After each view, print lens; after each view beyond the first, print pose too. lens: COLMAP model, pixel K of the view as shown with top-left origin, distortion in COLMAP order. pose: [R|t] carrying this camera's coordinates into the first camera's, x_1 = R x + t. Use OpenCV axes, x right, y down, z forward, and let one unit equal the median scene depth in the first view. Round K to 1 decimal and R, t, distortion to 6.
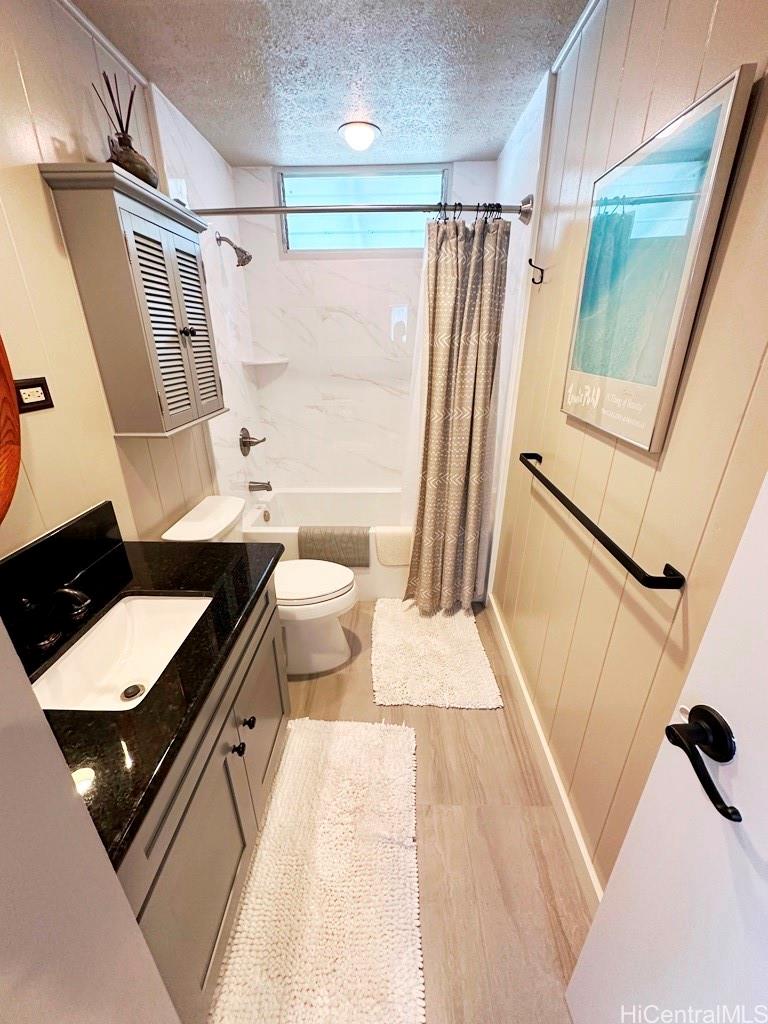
lens RADIAL K [[407.8, 0, 384.0], [0, 407.8, 510.7], [0, 0, 1]] dist [-0.001016, 0.000548]
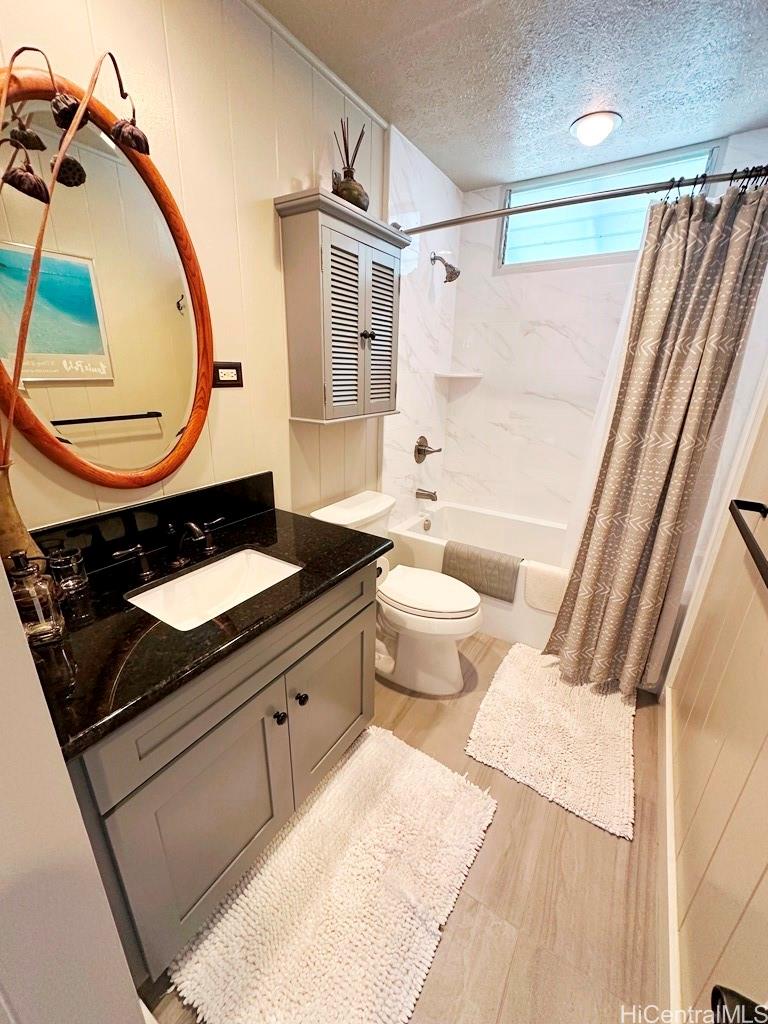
lens RADIAL K [[407.8, 0, 384.2], [0, 407.8, 511.0], [0, 0, 1]] dist [-0.001016, 0.000548]
pose [[0.856287, 0.194053, -0.478661, 0.154926], [-0.225751, 0.974144, -0.008925, 0.019636], [0.464553, 0.115700, 0.877954, 0.100583]]
